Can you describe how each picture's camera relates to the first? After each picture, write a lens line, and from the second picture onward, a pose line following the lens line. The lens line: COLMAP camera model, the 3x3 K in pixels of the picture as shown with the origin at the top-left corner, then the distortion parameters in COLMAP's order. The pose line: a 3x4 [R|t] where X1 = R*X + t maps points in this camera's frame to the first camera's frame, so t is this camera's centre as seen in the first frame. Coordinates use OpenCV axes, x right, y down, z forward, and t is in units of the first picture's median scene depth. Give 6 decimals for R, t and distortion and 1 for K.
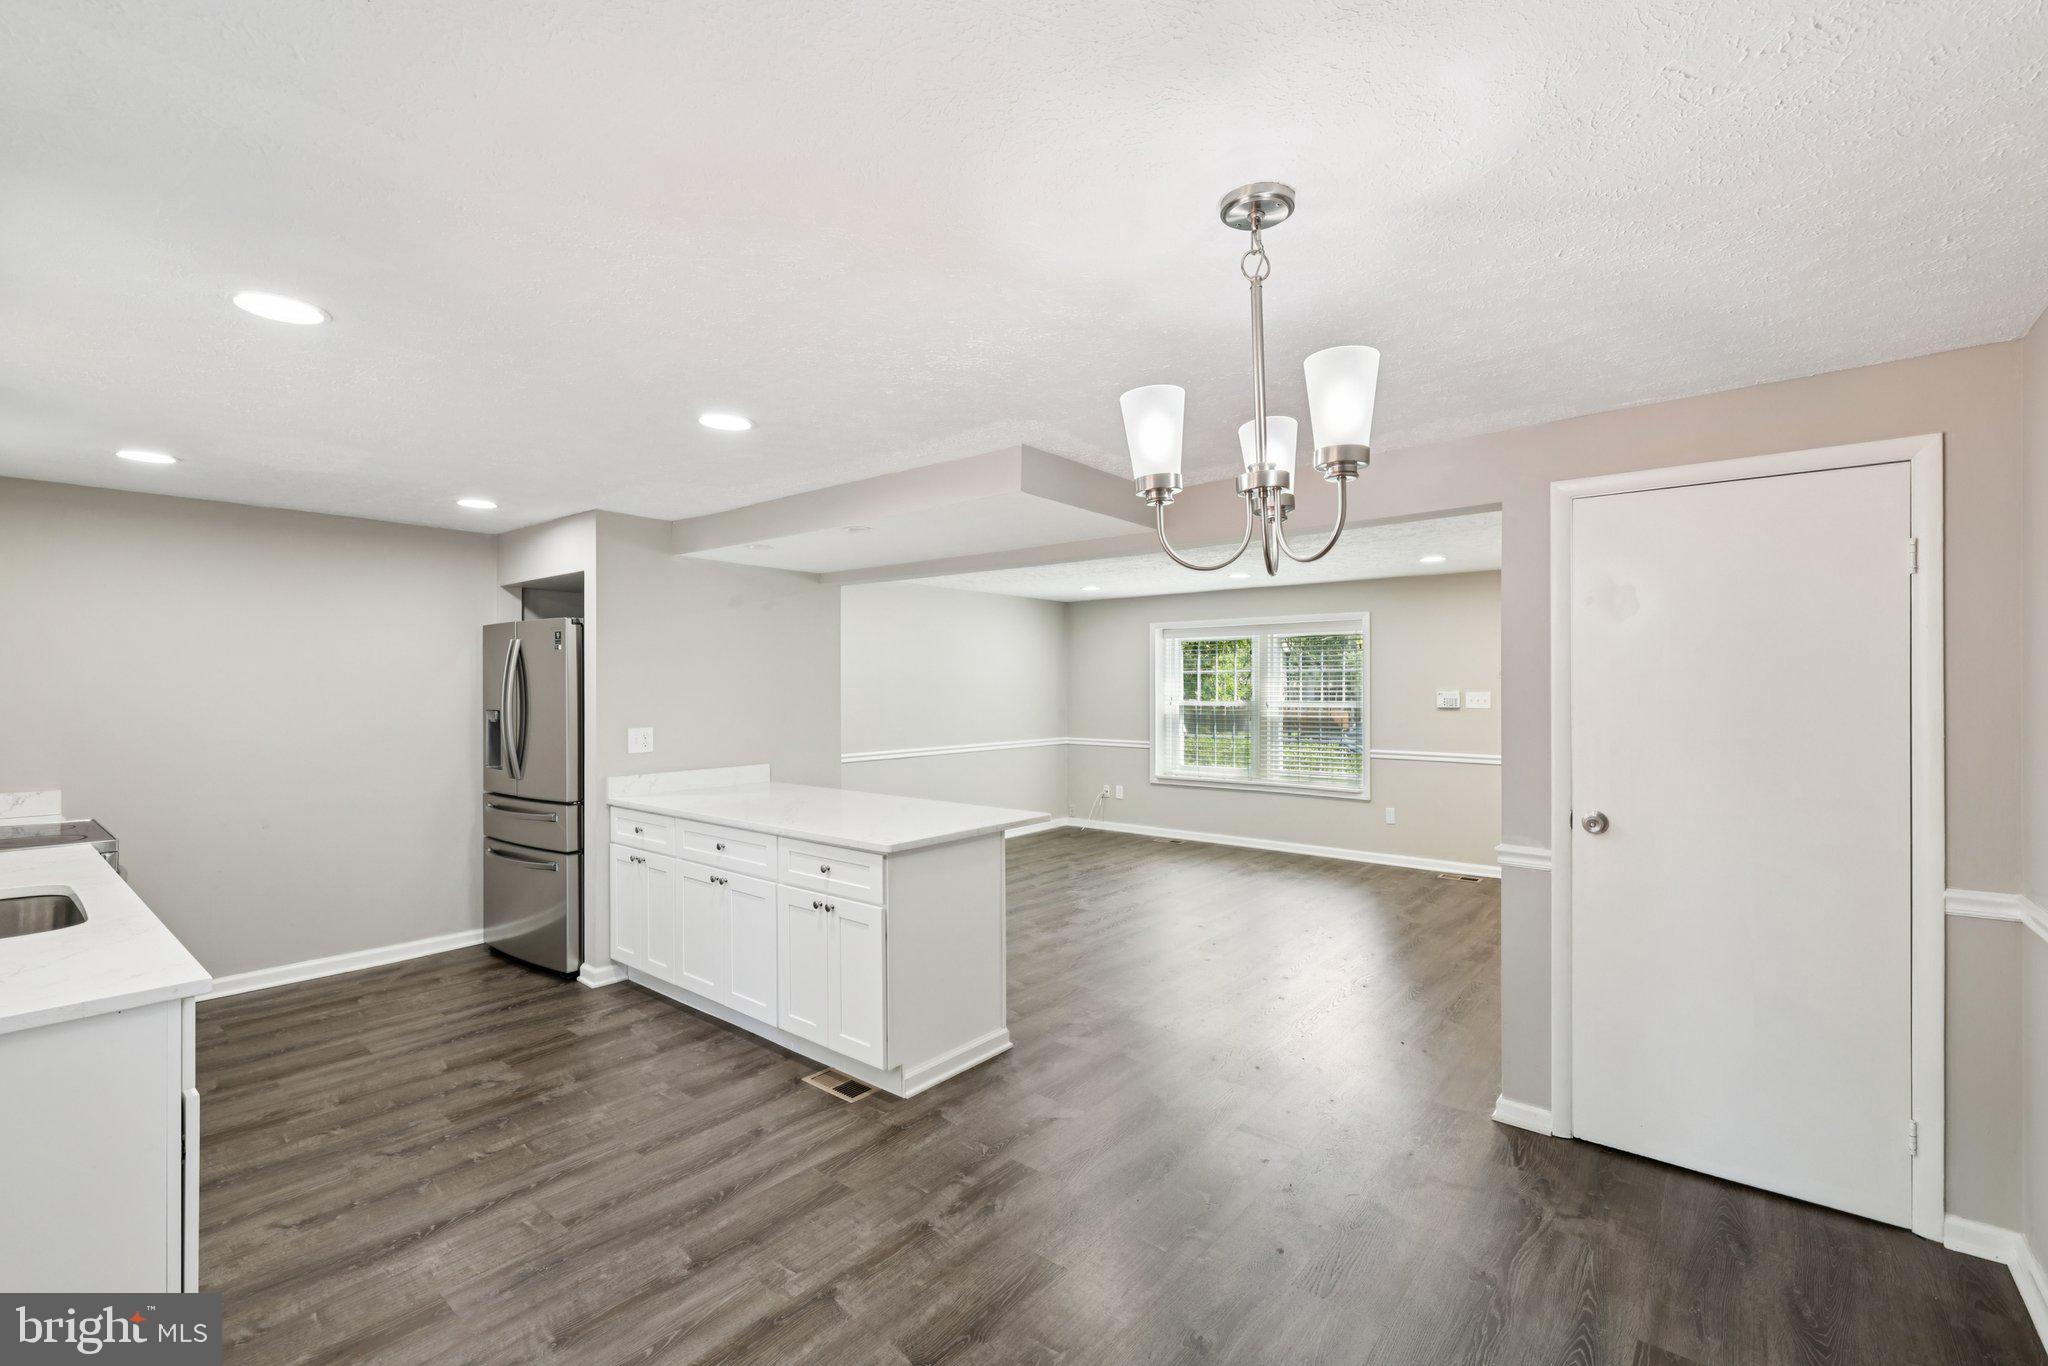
lens RADIAL K [[890.7, 0, 1012.2], [0, 890.7, 690.3], [0, 0, 1]] dist [0.001906, -0.001071]
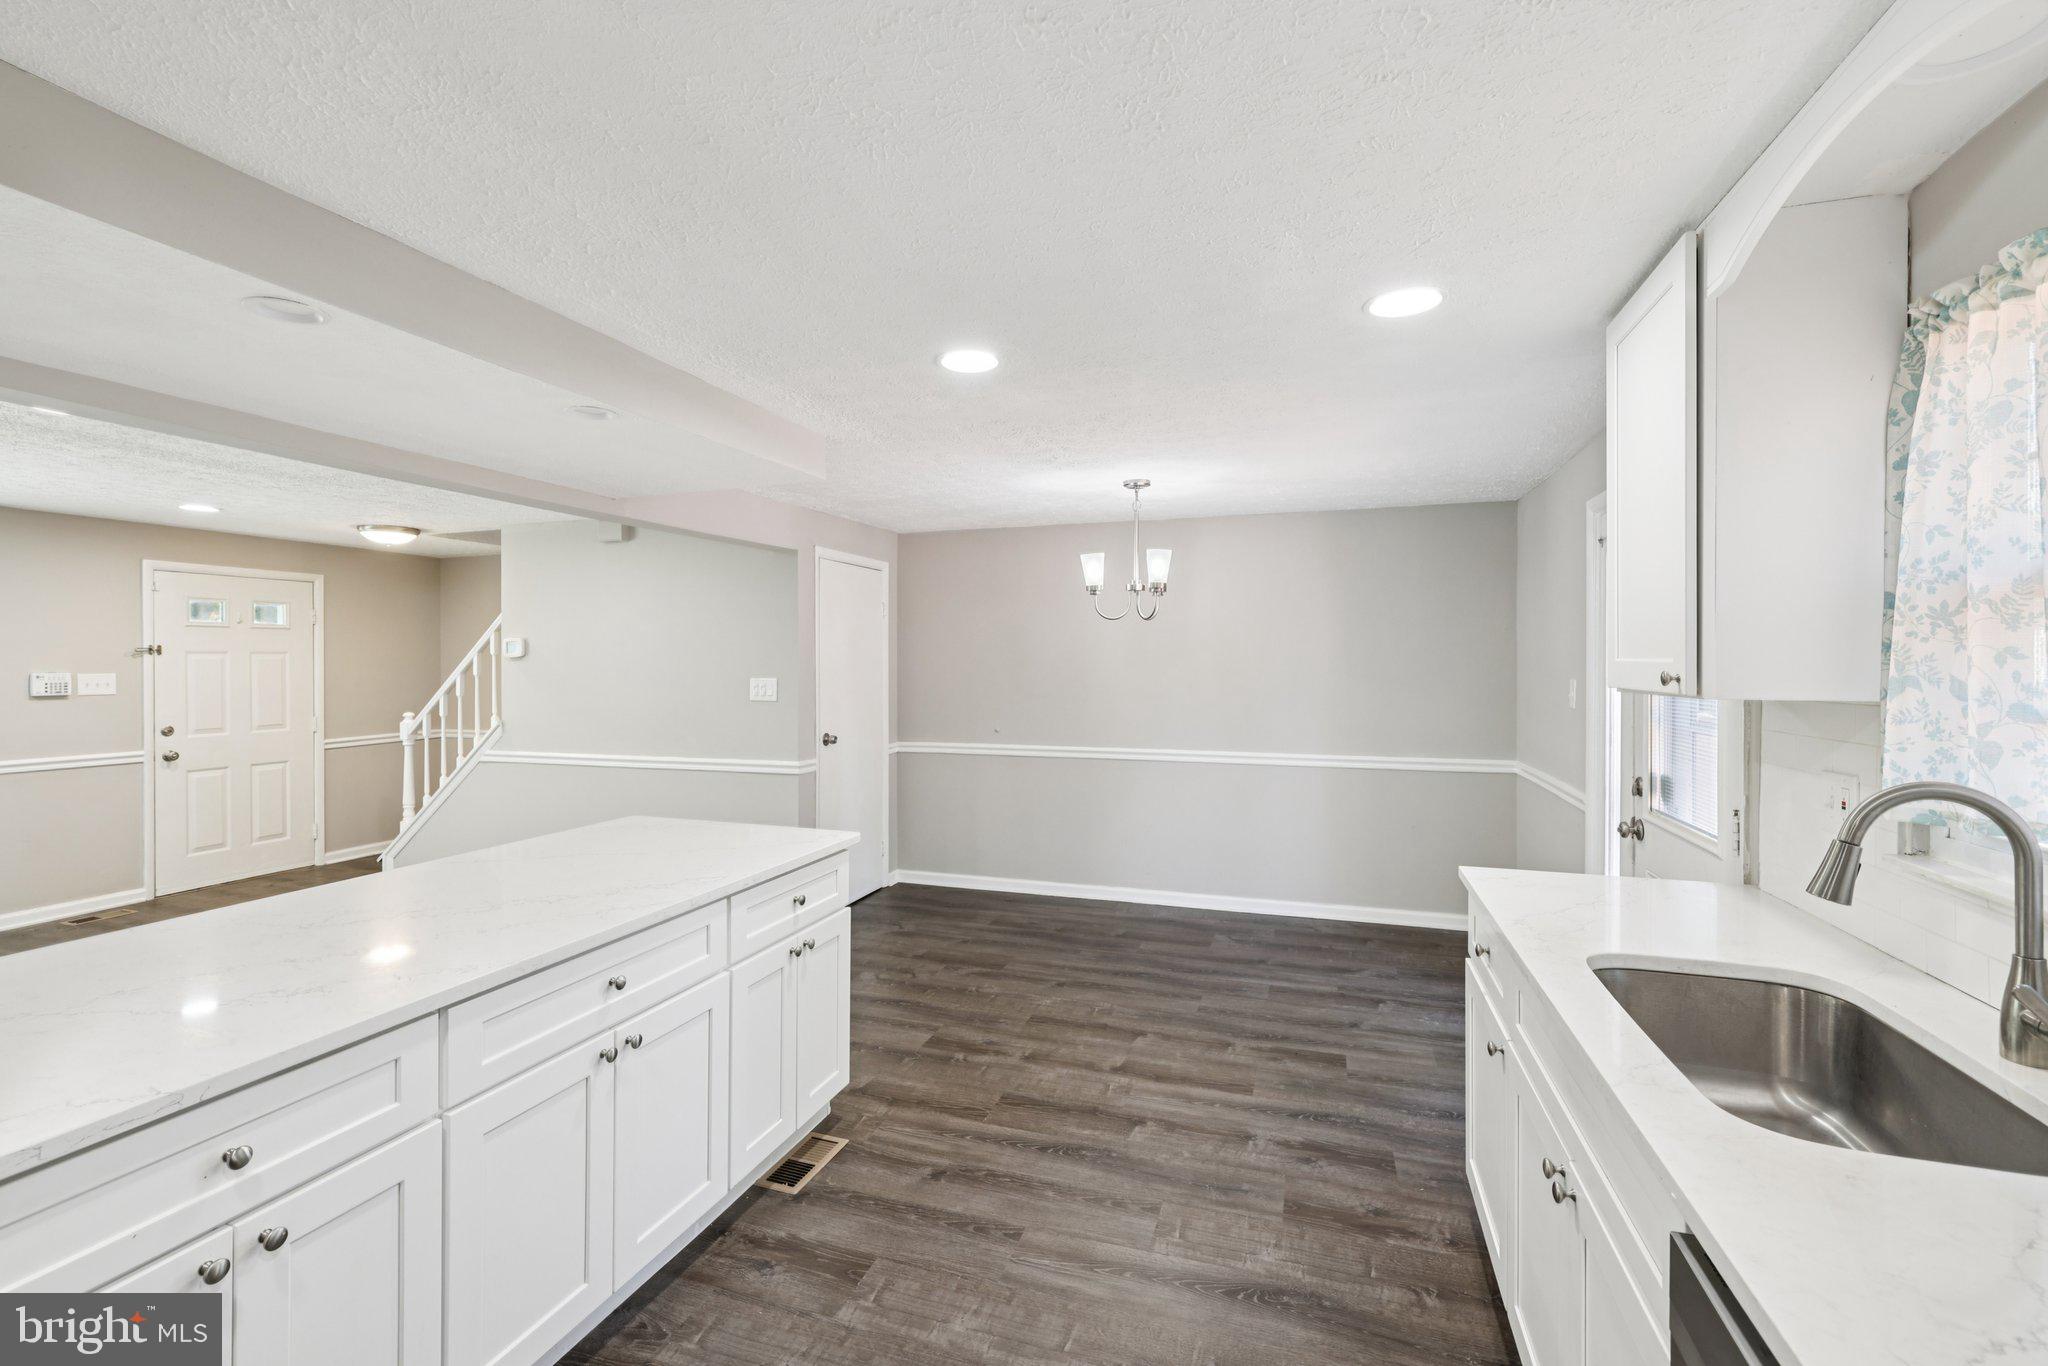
lens RADIAL K [[890.7, 0, 1017.8], [0, 890.7, 669.9], [0, 0, 1]] dist [0.001906, -0.001071]
pose [[-0.360082, -0.007692, 0.932889, -0.847099], [0.008085, 0.999903, 0.011365, -0.006100], [-0.932886, 0.011635, -0.359985, 0.929651]]
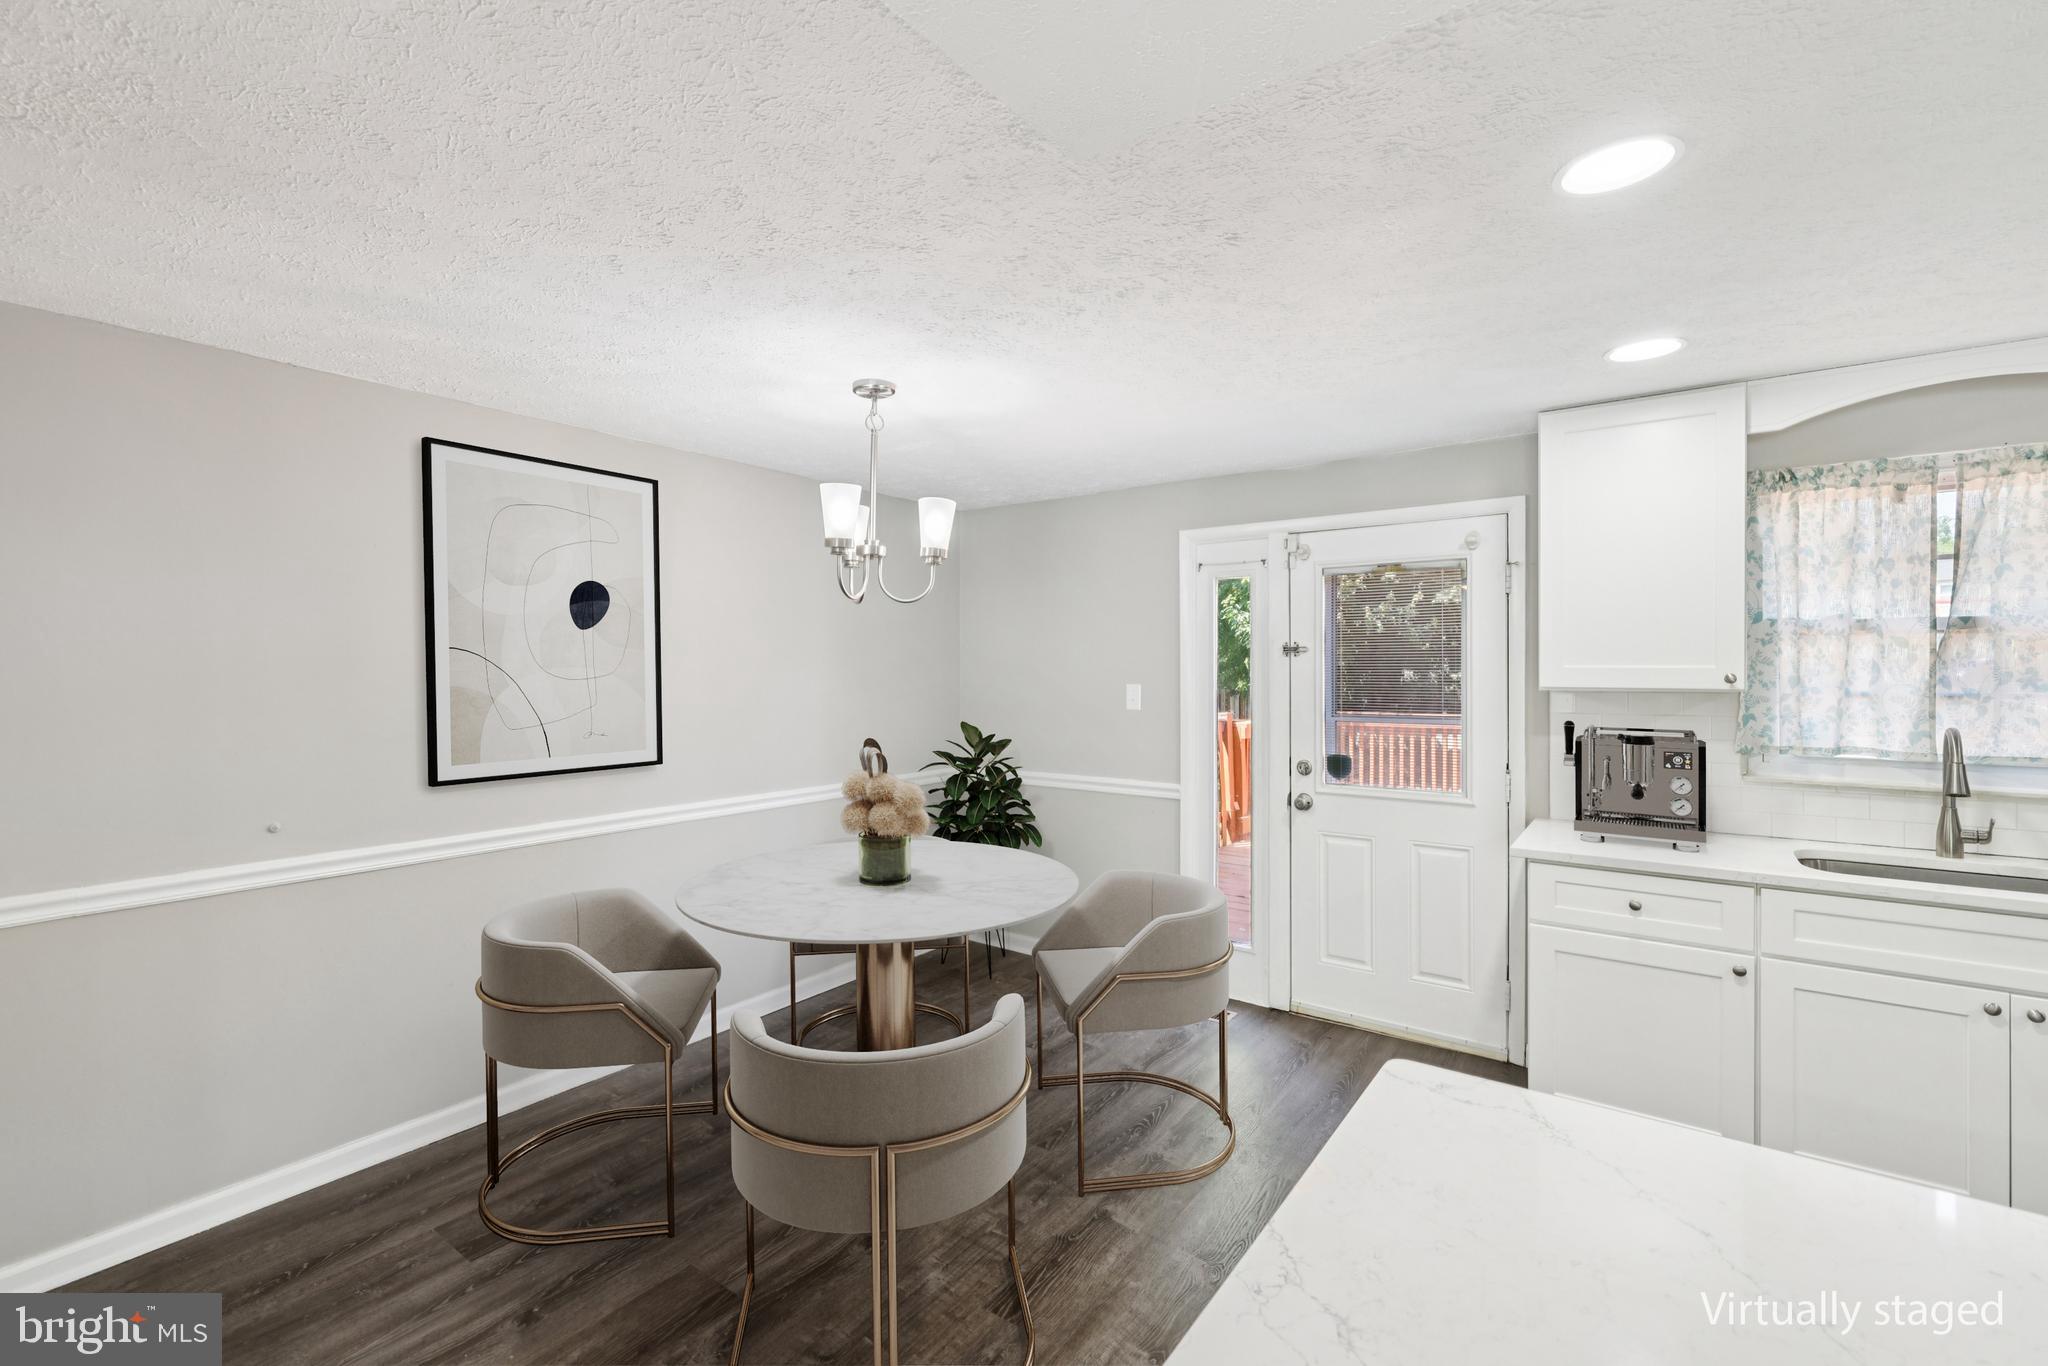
lens RADIAL K [[890.7, 0, 1017.8], [0, 890.7, 670.9], [0, 0, 1]] dist [0.001906, -0.001071]
pose [[-0.997670, 0.002416, -0.068182, 0.048693], [0.001793, 0.999956, 0.009206, -0.007227], [0.068201, 0.009063, -0.997630, 1.097072]]
